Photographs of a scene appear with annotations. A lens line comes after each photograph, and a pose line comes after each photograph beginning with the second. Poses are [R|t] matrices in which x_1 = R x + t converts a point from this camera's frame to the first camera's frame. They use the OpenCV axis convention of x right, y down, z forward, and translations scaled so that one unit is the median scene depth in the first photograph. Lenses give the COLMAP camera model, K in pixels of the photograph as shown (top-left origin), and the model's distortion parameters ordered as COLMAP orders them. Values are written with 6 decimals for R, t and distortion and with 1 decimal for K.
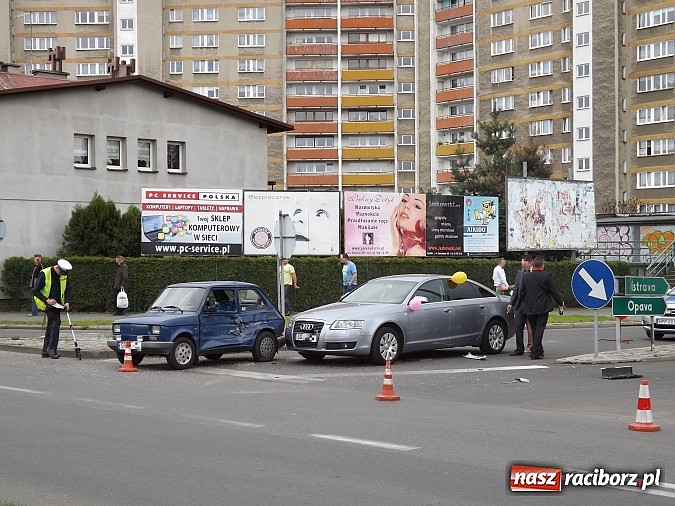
lens RADIAL K [[1105.7, 0, 337.7], [0, 1105.7, 278.4], [0, 0, 1]] dist [0.001284, 0.049926]
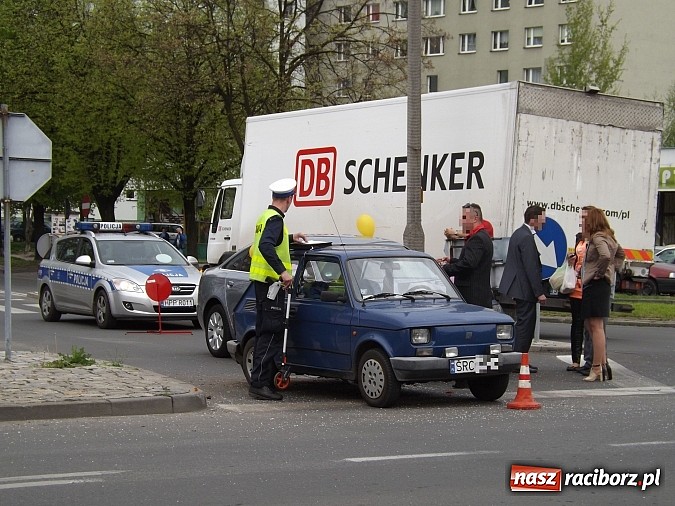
lens RADIAL K [[1722.2, 0, 337.5], [0, 1722.2, 253.0], [0, 0, 1]] dist [0.312807, 0.292904]
pose [[0.301918, -0.004697, 0.953322, -0.504309], [-0.003340, 0.999977, 0.005985, 0.000681], [-0.953328, -0.004991, 0.301895, 0.400825]]
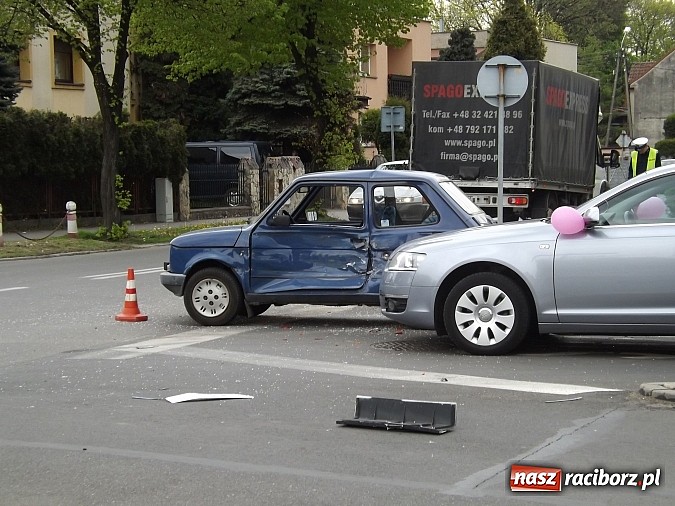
lens RADIAL K [[1911.1, 0, 350.5], [0, 1911.1, 261.8], [0, 0, 1]] dist [0.342609, 0.711986]
pose [[0.454803, 0.047525, -0.889323, 0.375206], [-0.006383, 0.998723, 0.050106, 0.000410], [0.890569, -0.017112, 0.454526, 0.308705]]
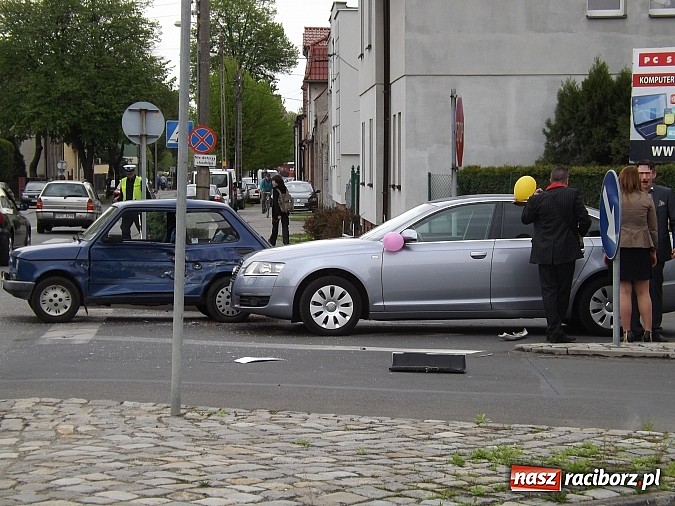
lens RADIAL K [[1999.2, 0, 363.3], [0, 1999.2, 283.2], [0, 0, 1]] dist [0.325940, 4.027789]
pose [[0.768489, 0.041011, -0.638547, 0.409129], [-0.017358, 0.998913, 0.043265, -0.000620], [0.639627, -0.022165, 0.768366, 0.071581]]
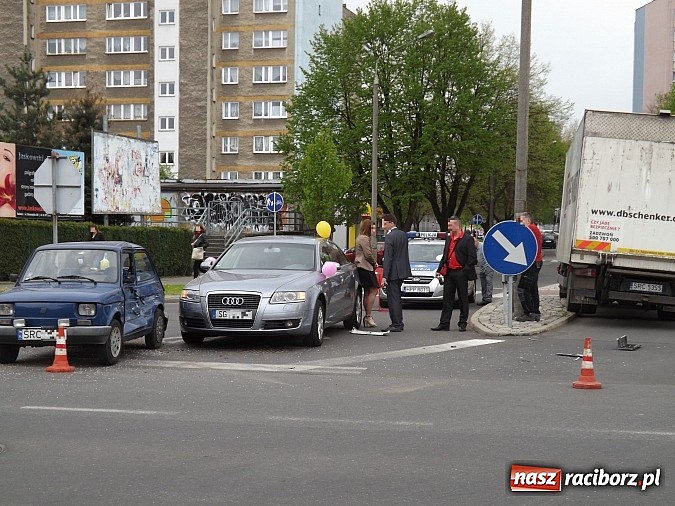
lens RADIAL K [[1109.2, 0, 358.5], [0, 1109.2, 285.8], [0, 0, 1]] dist [-0.055046, 0.269659]
pose [[0.821519, -0.012326, 0.570048, -0.207030], [-0.007162, 0.999464, 0.031932, 0.003967], [-0.570136, -0.030315, 0.820990, 0.161937]]
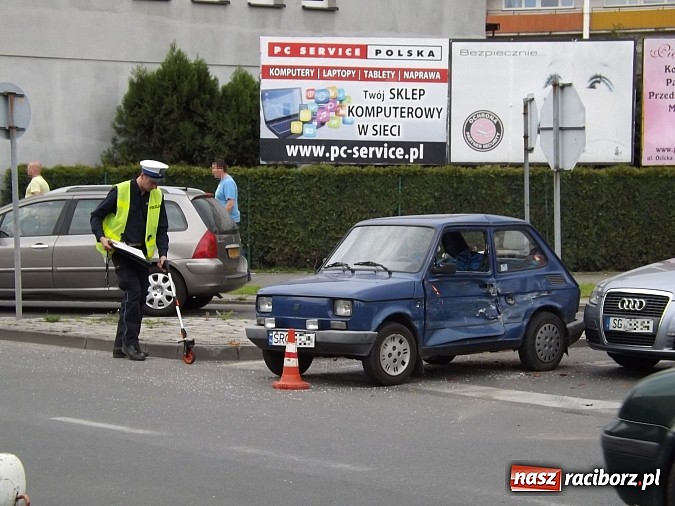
lens RADIAL K [[1999.2, 0, 363.3], [0, 1999.2, 283.2], [0, 0, 1]] dist [0.325940, 4.027789]
pose [[0.995015, 0.007712, -0.099428, -0.030607], [-0.003870, 0.999240, 0.038778, -0.000596], [0.099652, -0.038200, 0.994289, 0.035908]]
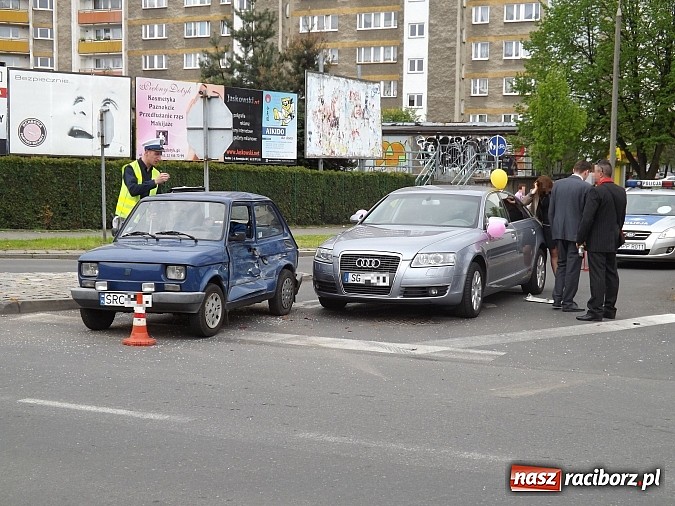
lens RADIAL K [[1109.2, 0, 358.5], [0, 1109.2, 285.8], [0, 0, 1]] dist [-0.055046, 0.269659]
pose [[0.931127, -0.015866, 0.364351, -0.142829], [-0.016276, 0.996250, 0.084978, 0.000638], [-0.364332, -0.085055, 0.927377, 0.200572]]
